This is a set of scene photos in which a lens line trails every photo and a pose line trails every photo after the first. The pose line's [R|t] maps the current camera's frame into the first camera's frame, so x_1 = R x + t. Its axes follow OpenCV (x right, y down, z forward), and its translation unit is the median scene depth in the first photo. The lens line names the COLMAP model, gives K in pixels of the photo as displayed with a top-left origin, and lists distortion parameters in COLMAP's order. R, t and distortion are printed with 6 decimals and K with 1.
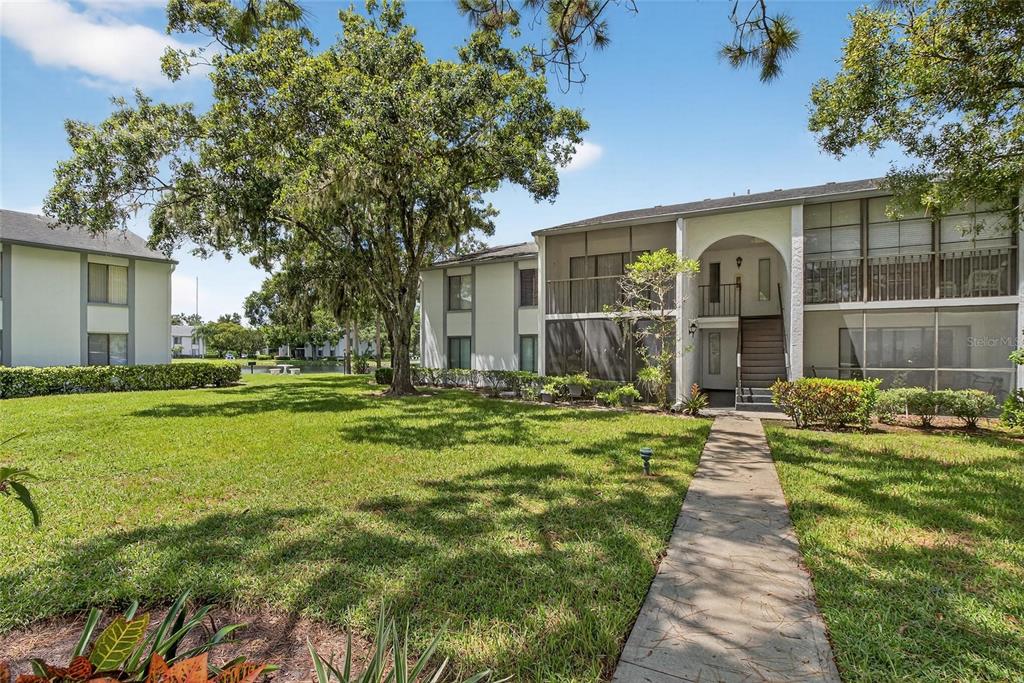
lens RADIAL K [[459.4, 0, 515.1], [0, 459.4, 340.3], [0, 0, 1]] dist [-0.028767, 0.000365]
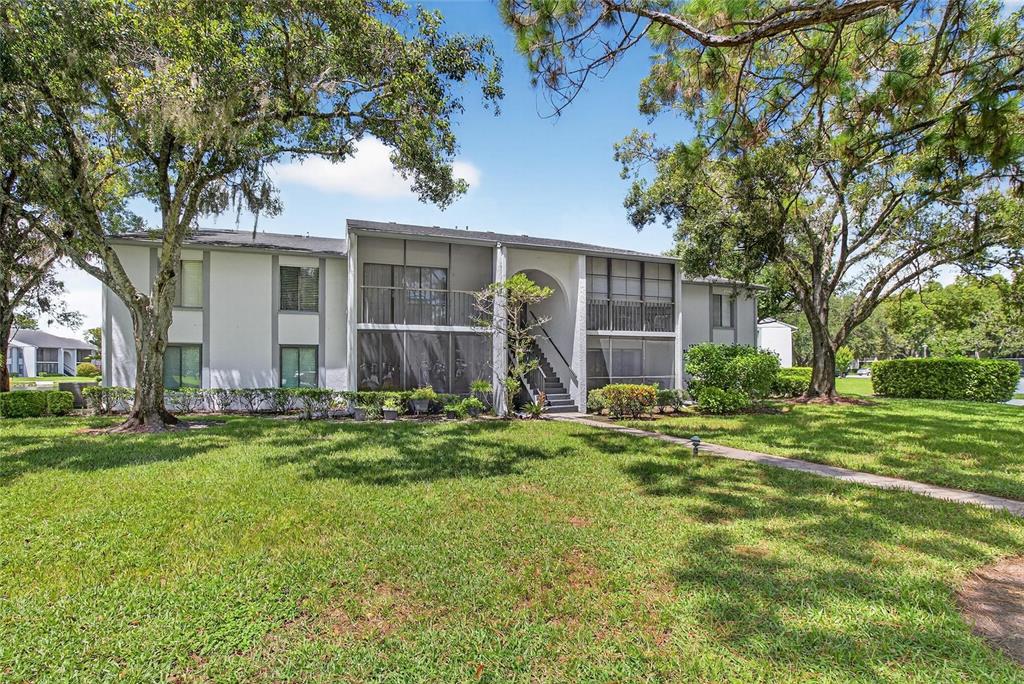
lens RADIAL K [[451.8, 0, 511.9], [0, 451.8, 364.7], [0, 0, 1]] dist [-0.032256, 0.000050]
pose [[0.685058, 0.002552, 0.728484, -0.472667], [-0.017889, 0.999751, 0.013321, 0.009450], [-0.728269, -0.022157, 0.684933, 0.235428]]
